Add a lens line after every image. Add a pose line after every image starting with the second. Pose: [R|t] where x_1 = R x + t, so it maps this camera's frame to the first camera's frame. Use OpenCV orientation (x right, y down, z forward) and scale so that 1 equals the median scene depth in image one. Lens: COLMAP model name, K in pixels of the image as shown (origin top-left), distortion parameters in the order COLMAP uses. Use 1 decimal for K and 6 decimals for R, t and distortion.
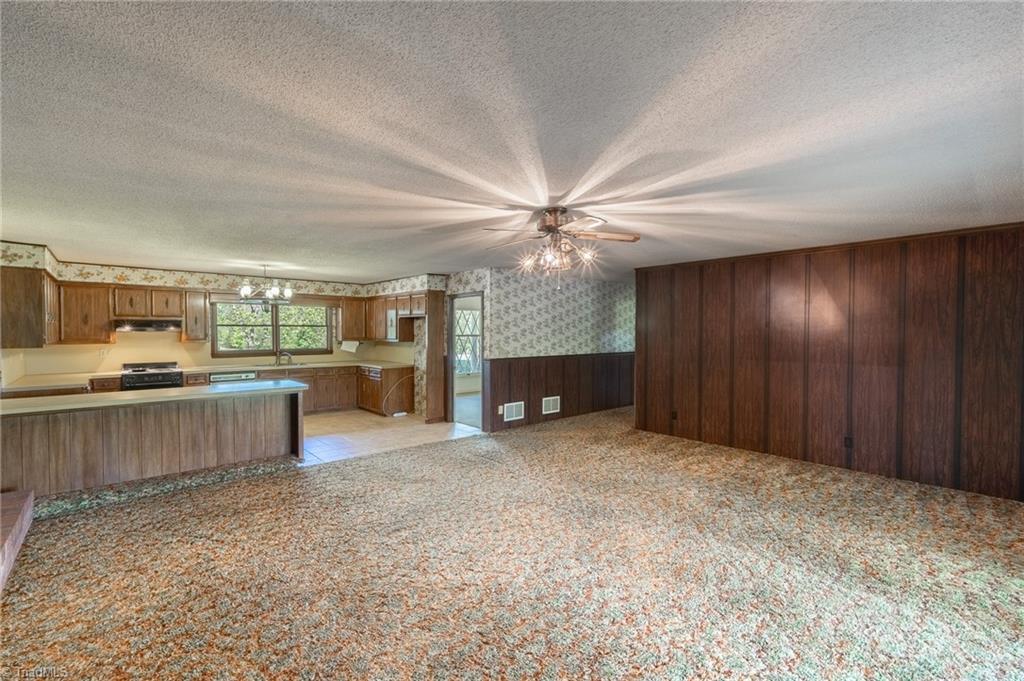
lens RADIAL K [[434.6, 0, 510.8], [0, 434.6, 343.3], [0, 0, 1]] dist [0.000667, 0.000050]
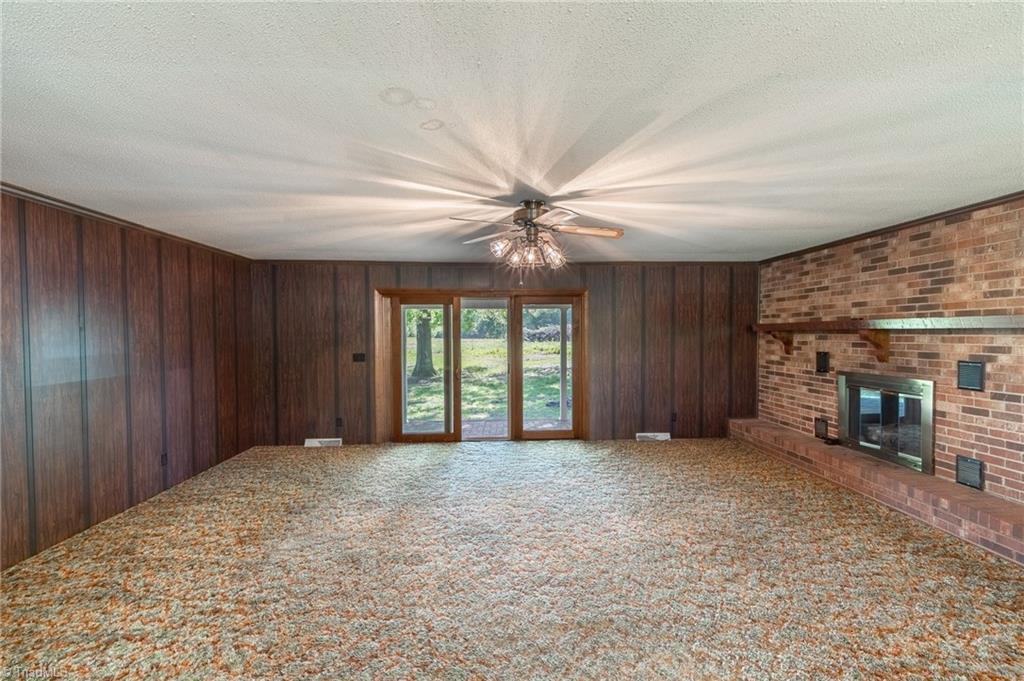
lens RADIAL K [[434.6, 0, 510.8], [0, 434.6, 343.3], [0, 0, 1]] dist [0.000667, 0.000050]
pose [[-0.784437, -0.015911, 0.620004, -0.351050], [0.020301, 0.998476, 0.051310, -0.040644], [-0.619876, 0.052836, -0.782919, 1.417597]]
